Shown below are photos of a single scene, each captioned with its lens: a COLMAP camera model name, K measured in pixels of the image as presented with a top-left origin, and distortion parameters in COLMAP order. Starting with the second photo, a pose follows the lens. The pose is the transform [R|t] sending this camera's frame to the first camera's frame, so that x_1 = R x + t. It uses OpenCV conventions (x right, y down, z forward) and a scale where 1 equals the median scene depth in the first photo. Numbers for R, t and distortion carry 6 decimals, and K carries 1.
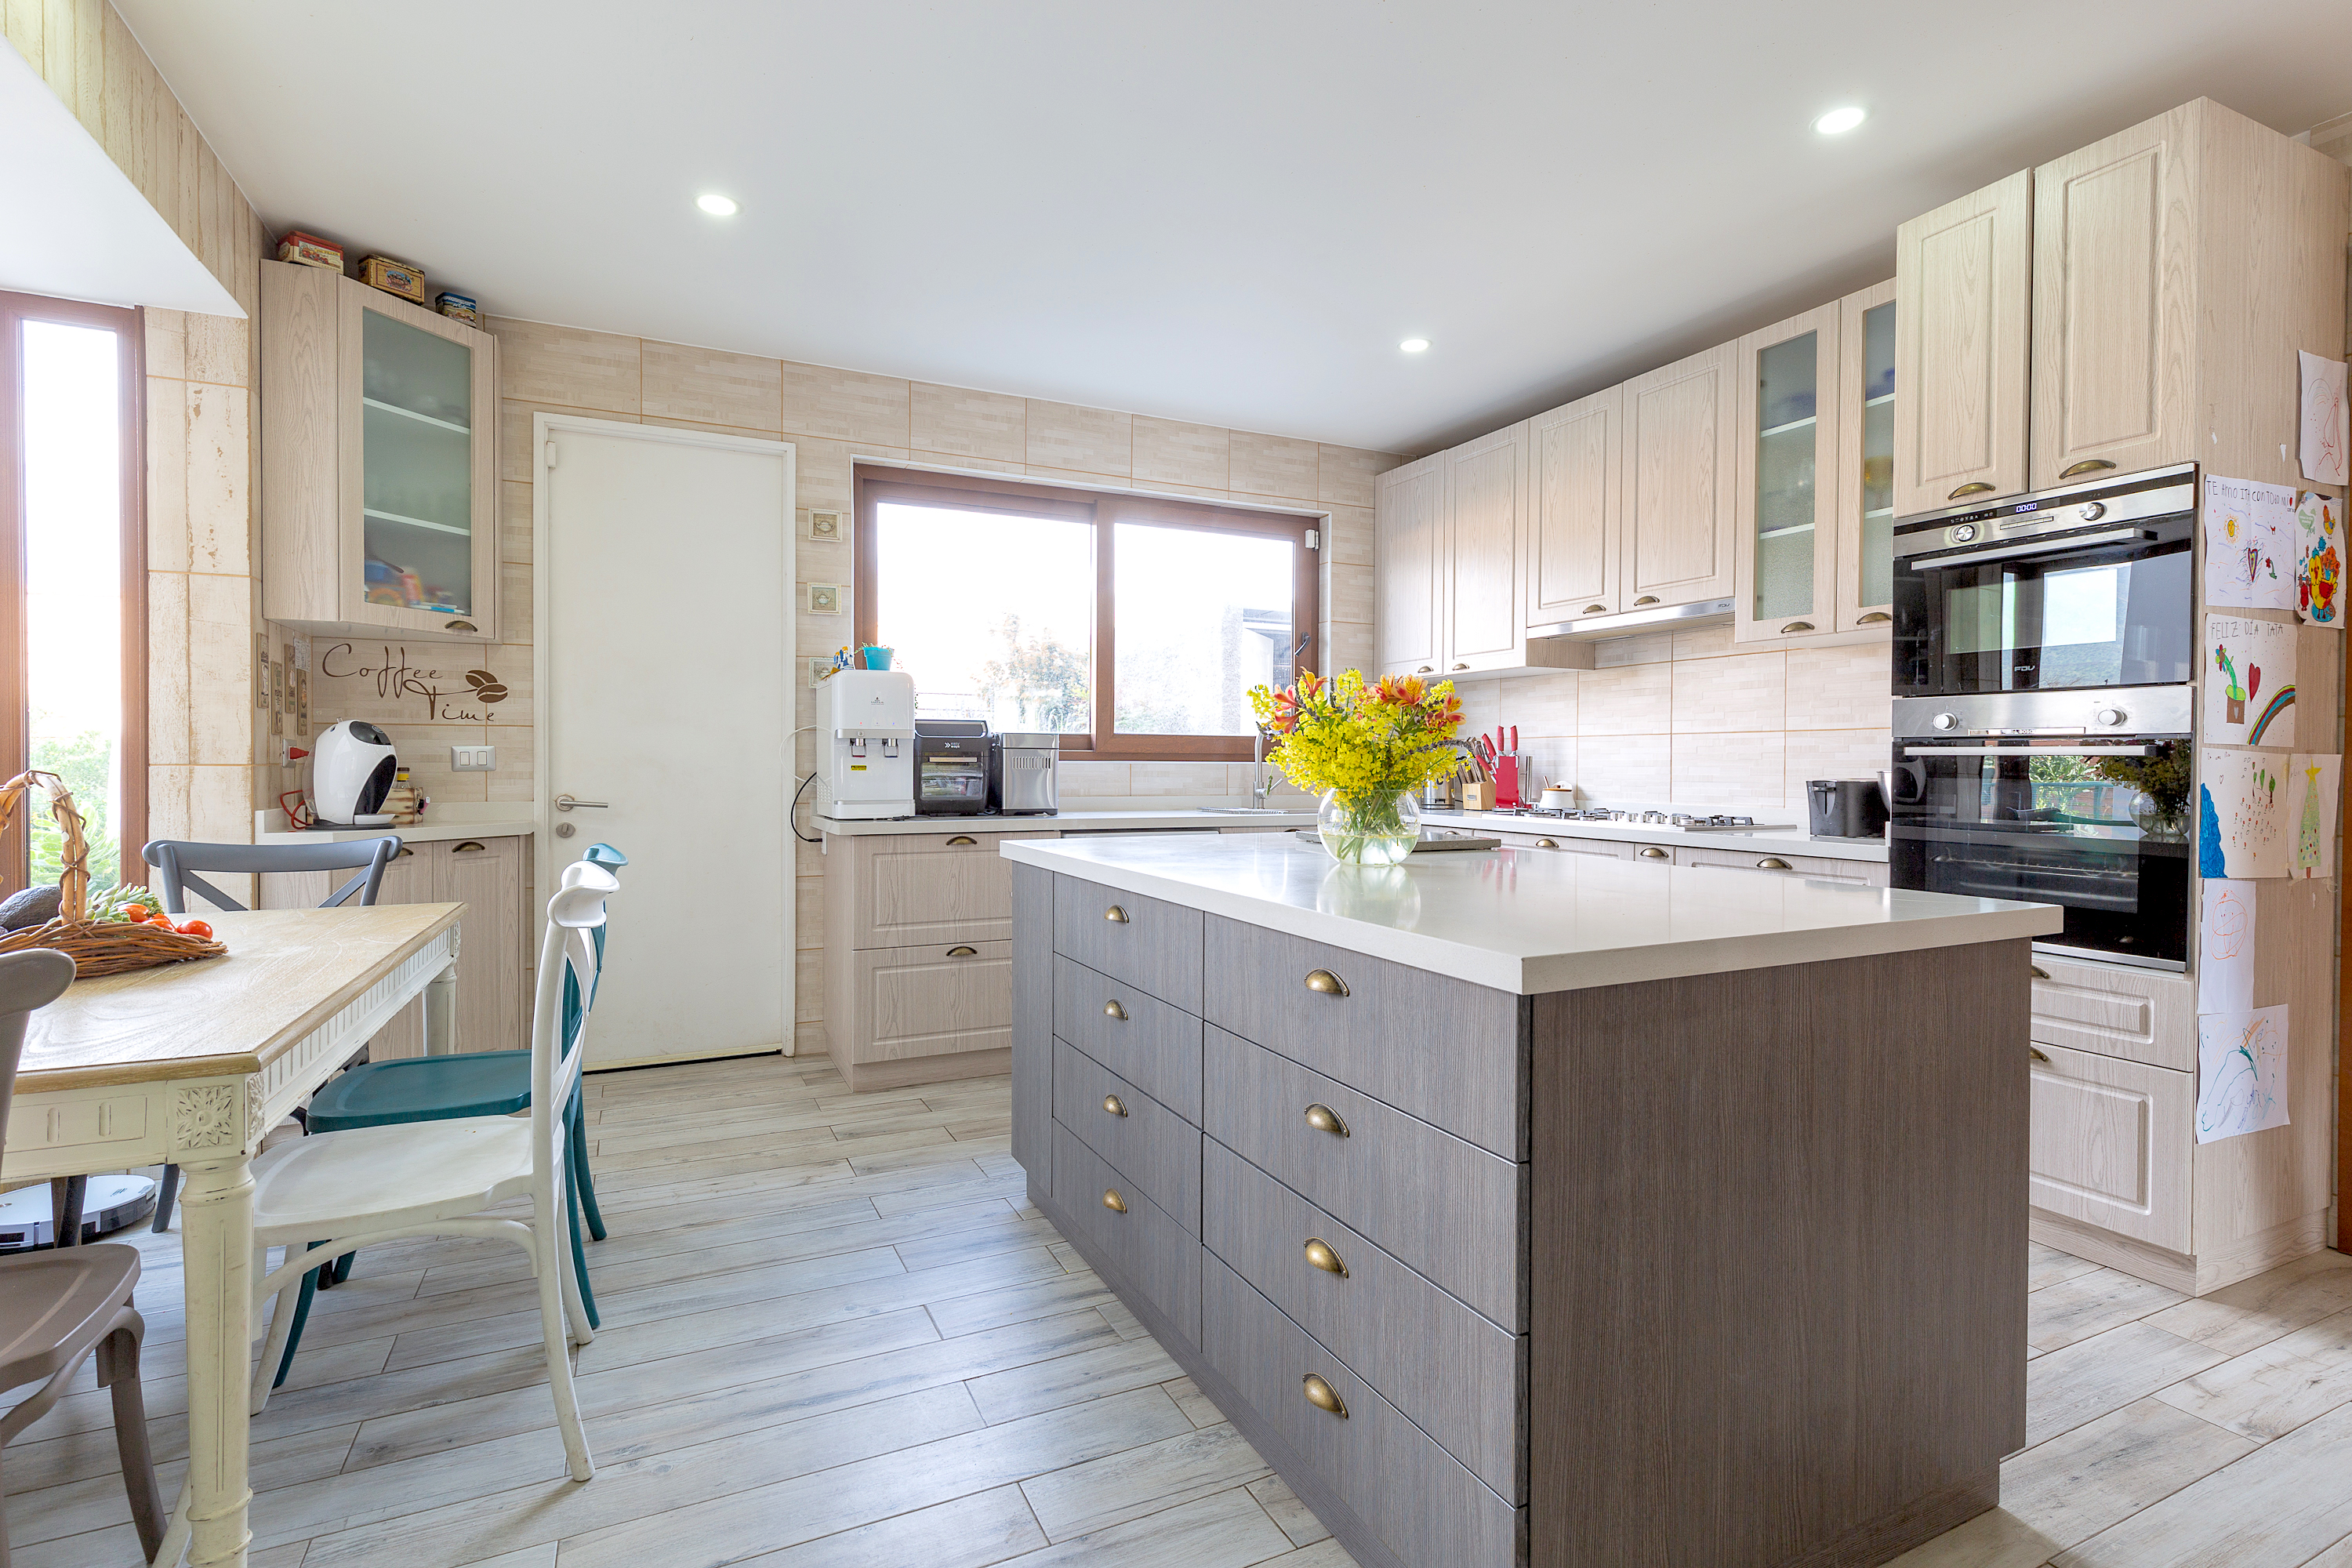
lens RADIAL K [[1100.4, 0, 1197.8], [0, 1100.4, 778.6], [0, 0, 1]] dist [-0.000749, -0.000333]
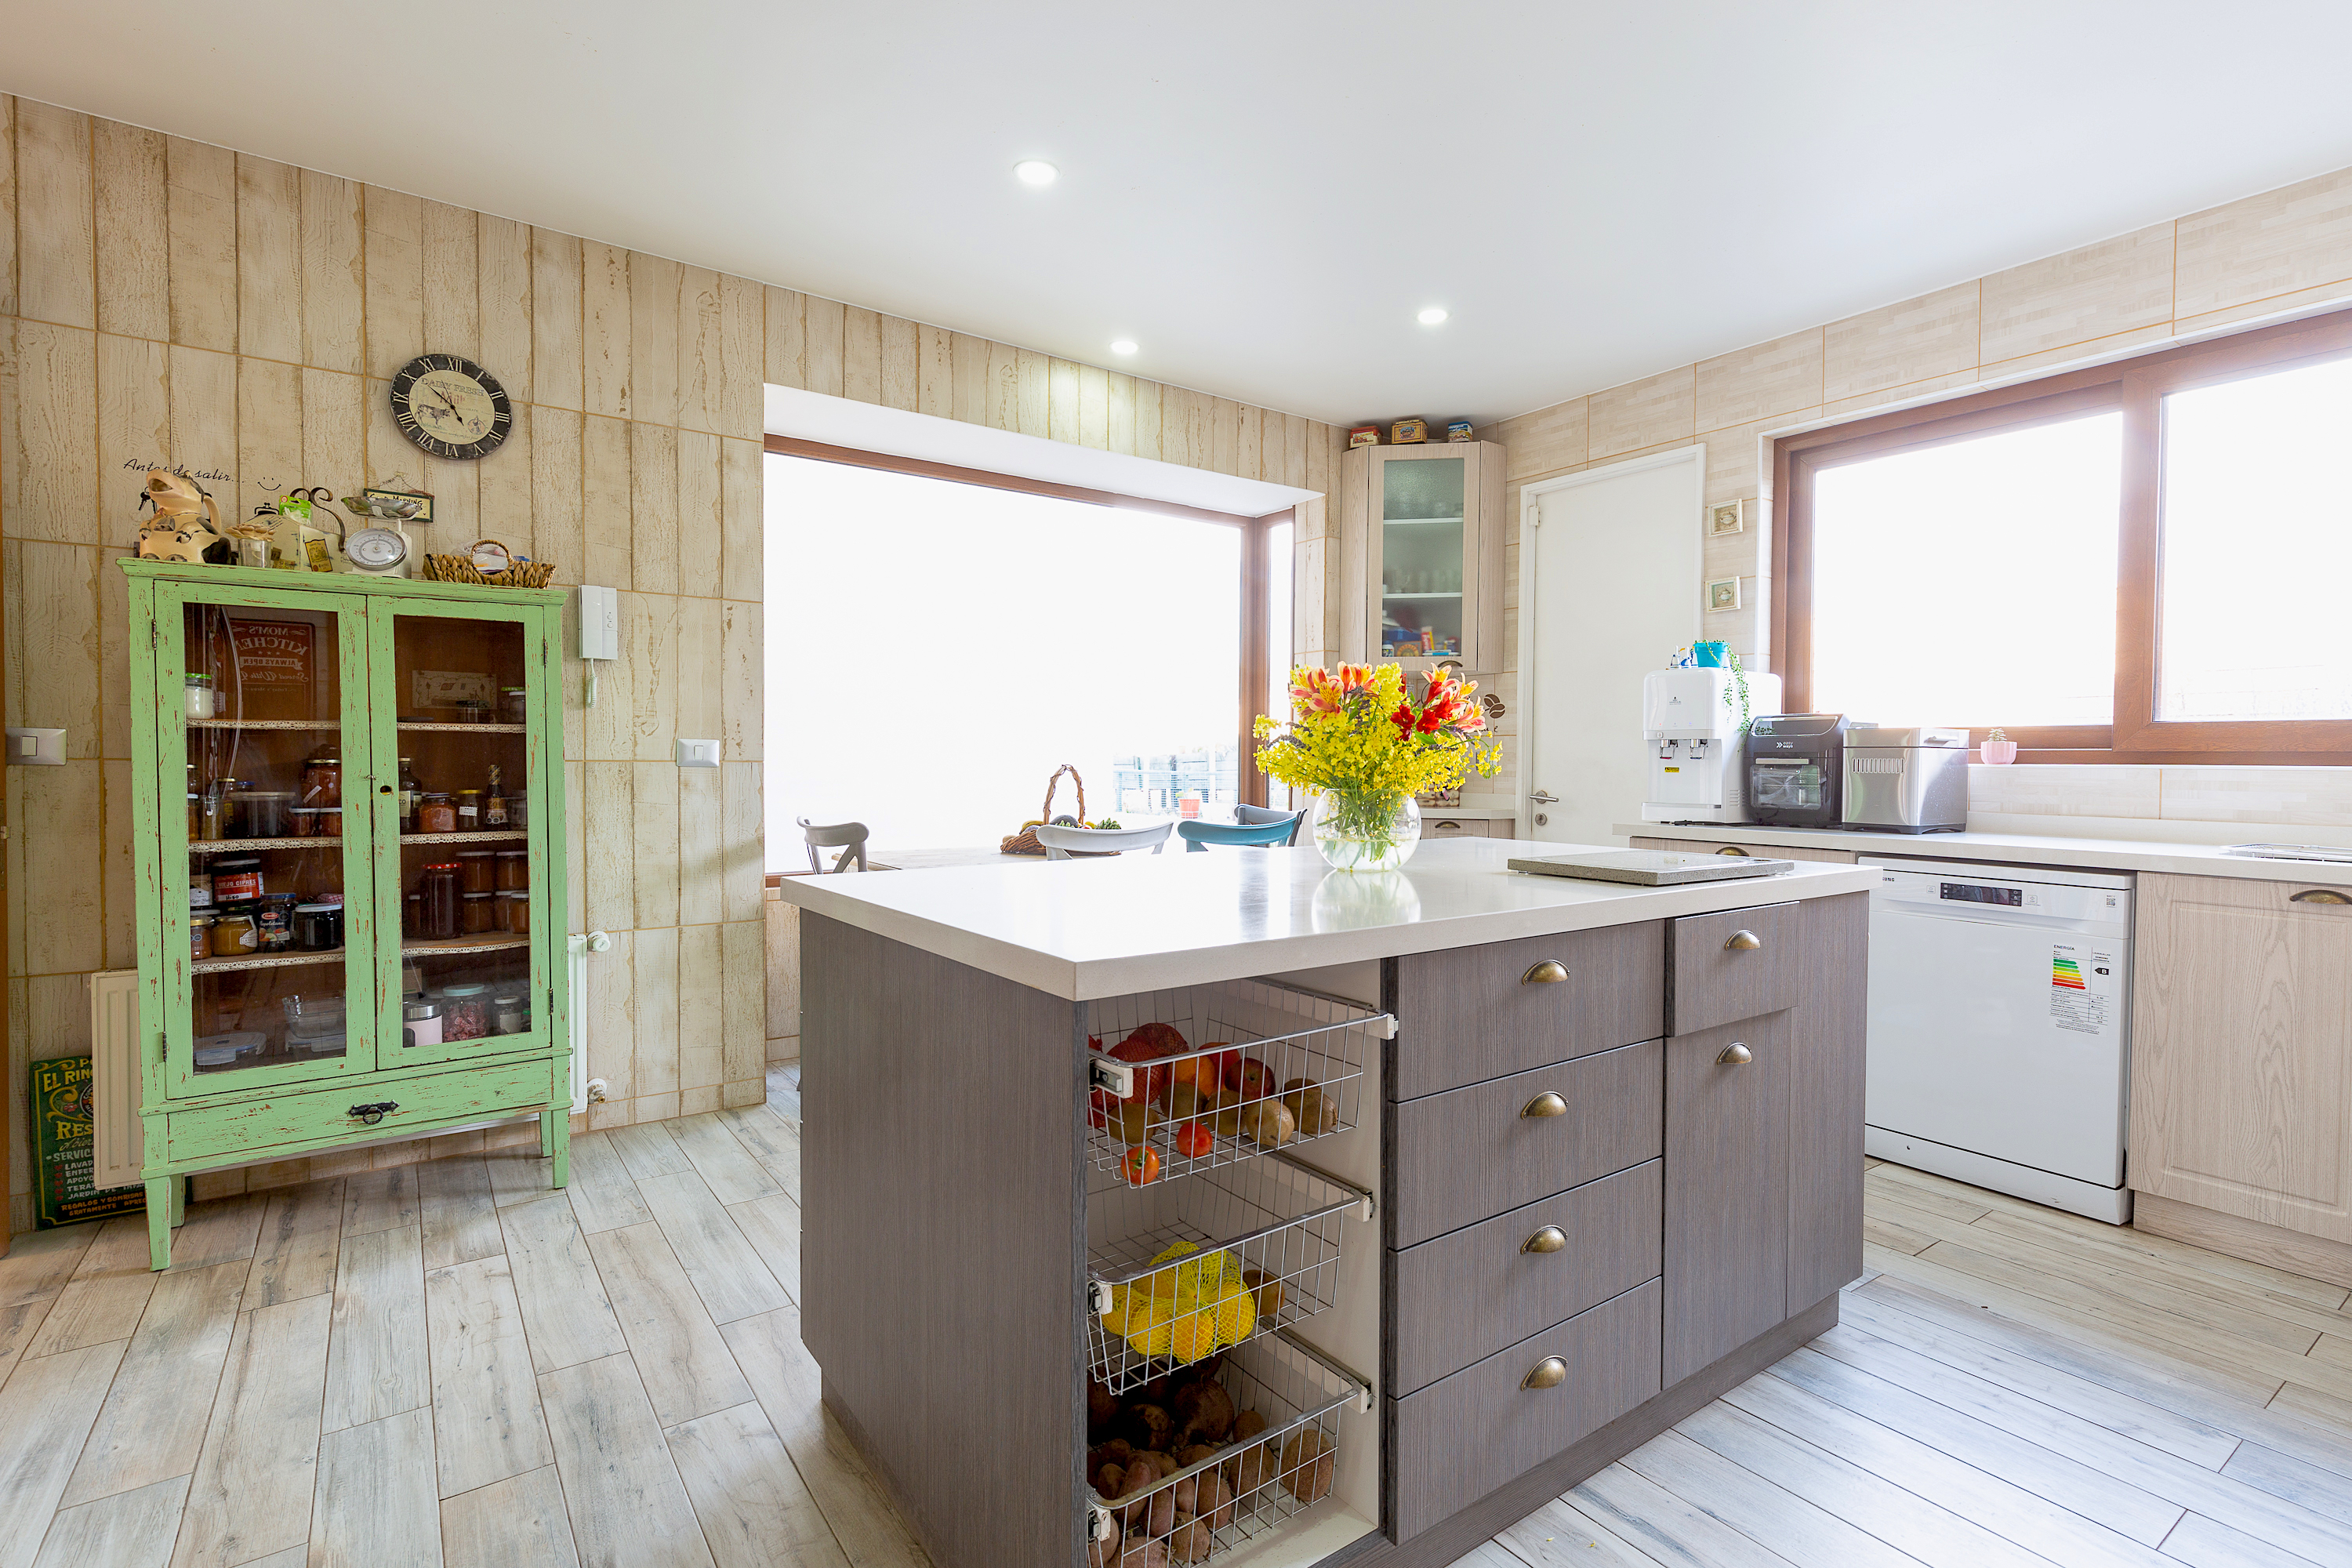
lens RADIAL K [[1100.4, 0, 1197.8], [0, 1100.4, 778.6], [0, 0, 1]] dist [-0.000749, -0.000333]
pose [[0.177844, 0.014856, -0.983946, 0.580162], [-0.019597, 0.999741, 0.011552, -0.005001], [0.983863, 0.017228, 0.178089, 0.414497]]
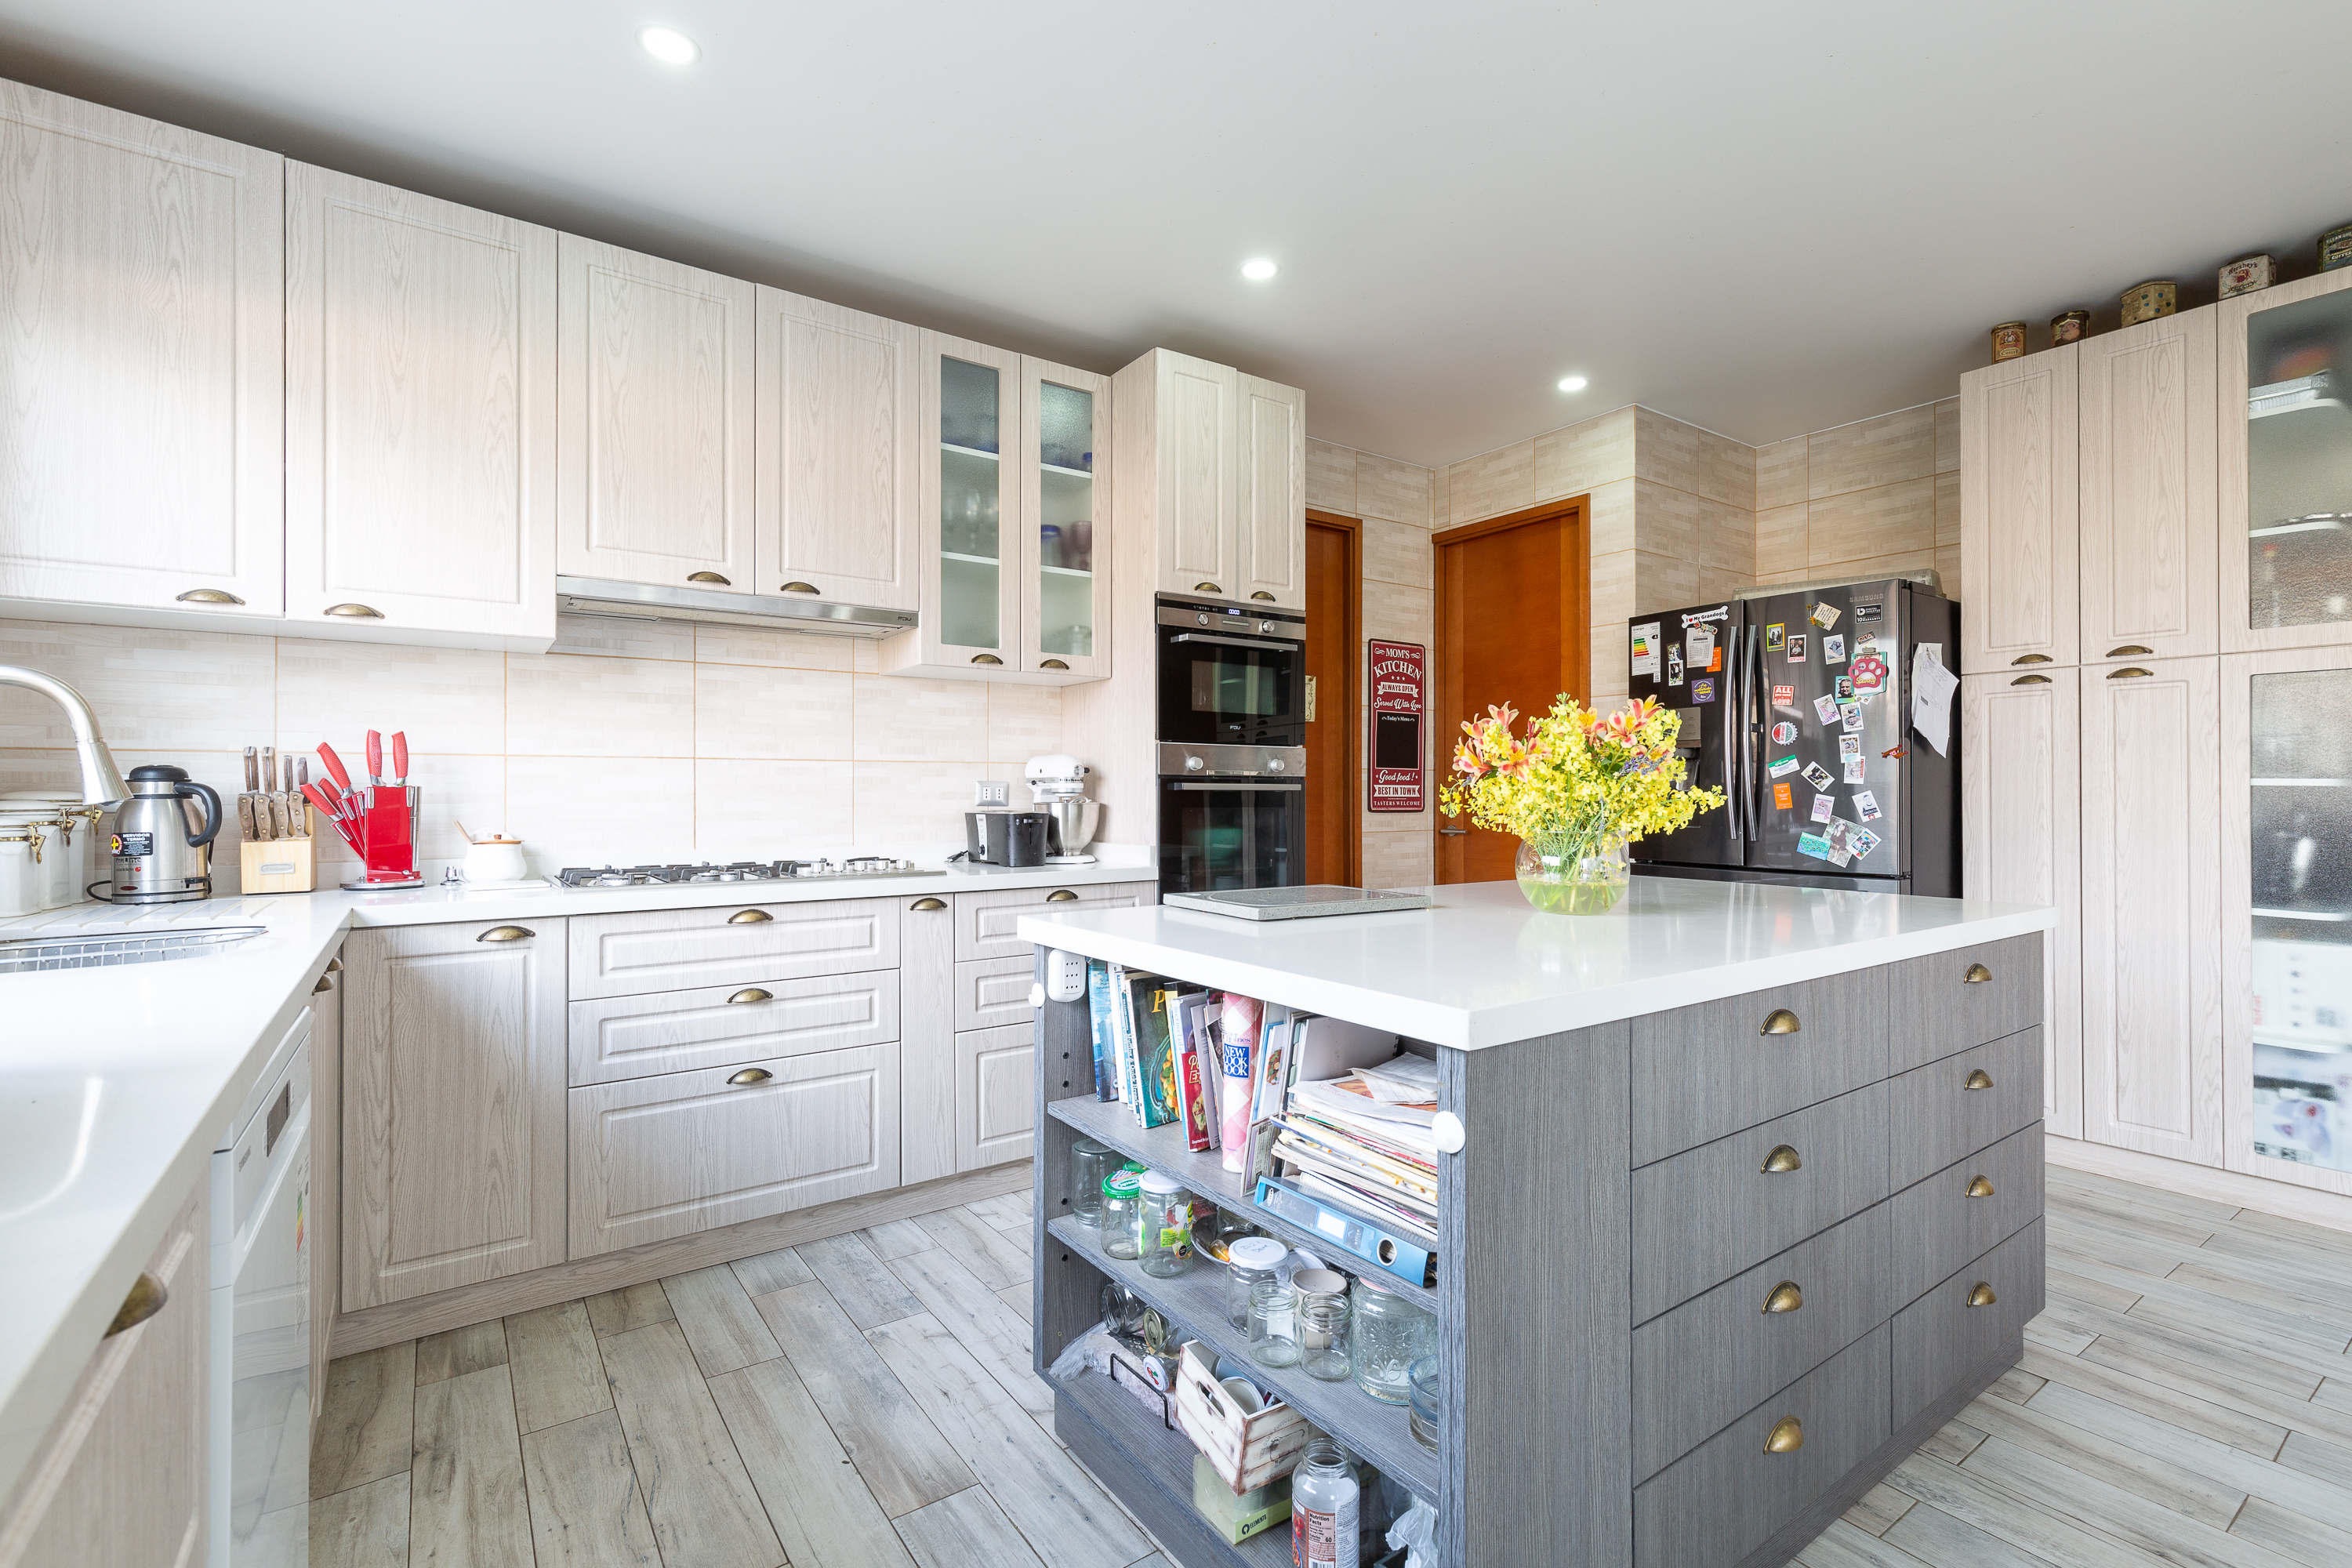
lens RADIAL K [[1100.4, 0, 1197.8], [0, 1100.4, 778.6], [0, 0, 1]] dist [-0.000749, -0.000333]
pose [[-0.186452, 0.001371, 0.982463, -0.397367], [0.012960, 0.999915, 0.001064, -0.024714], [-0.982379, 0.012931, -0.186454, 0.858727]]
